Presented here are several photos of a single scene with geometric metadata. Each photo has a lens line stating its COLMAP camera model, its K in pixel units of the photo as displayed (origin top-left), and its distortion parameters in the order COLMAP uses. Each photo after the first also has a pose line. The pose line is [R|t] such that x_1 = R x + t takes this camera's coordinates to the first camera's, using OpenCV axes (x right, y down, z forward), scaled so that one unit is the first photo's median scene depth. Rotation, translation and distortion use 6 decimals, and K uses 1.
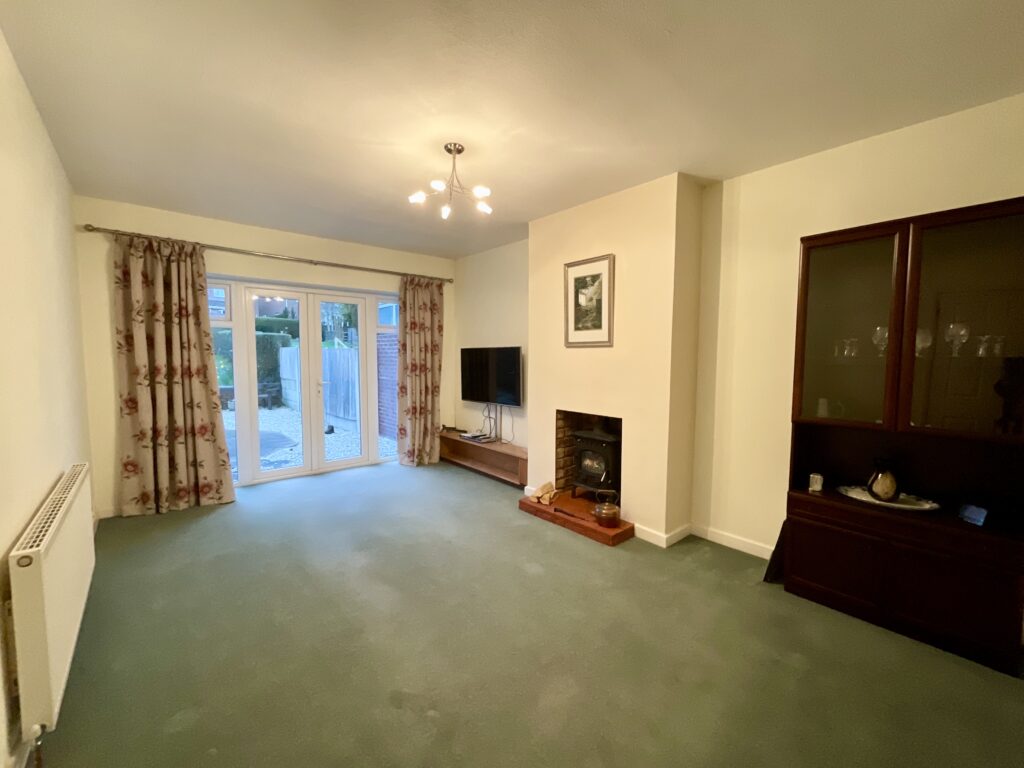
lens RADIAL K [[413.9, 0, 511.1], [0, 413.9, 382.9], [0, 0, 1]] dist [-0.012522, 0.000095]
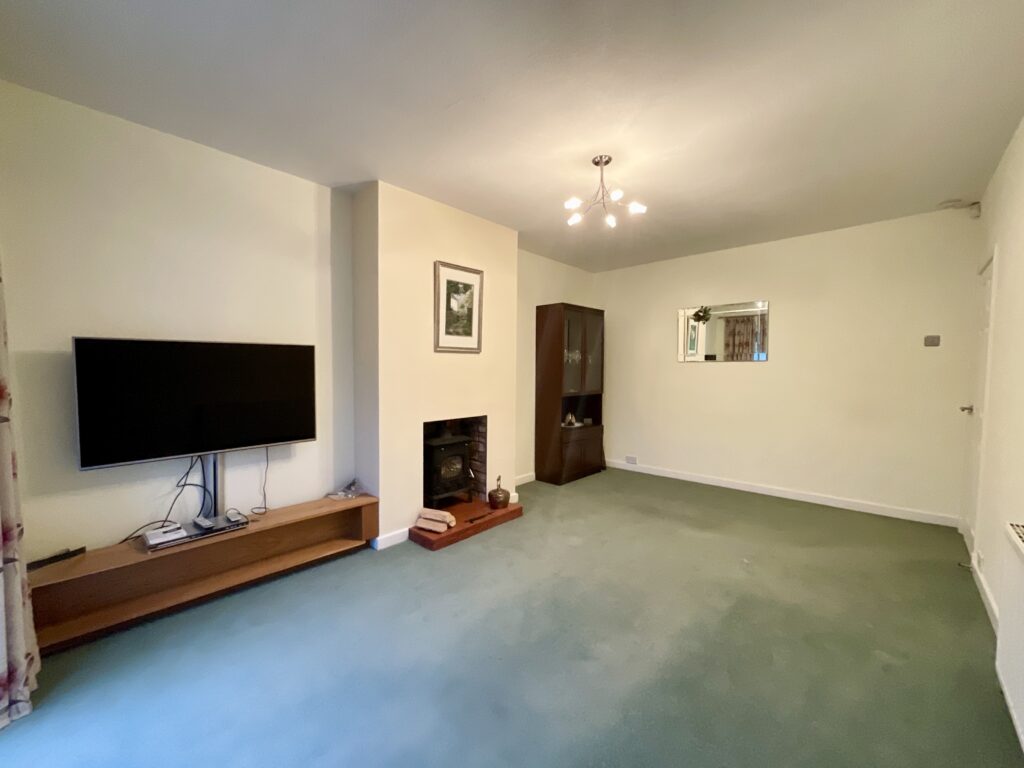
lens RADIAL K [[413.9, 0, 511.1], [0, 413.9, 382.9], [0, 0, 1]] dist [-0.012522, 0.000095]
pose [[-0.099718, -0.051077, 0.993704, -0.840693], [0.058159, 0.996675, 0.057066, -0.063415], [-0.993315, 0.063483, -0.096416, 0.980844]]
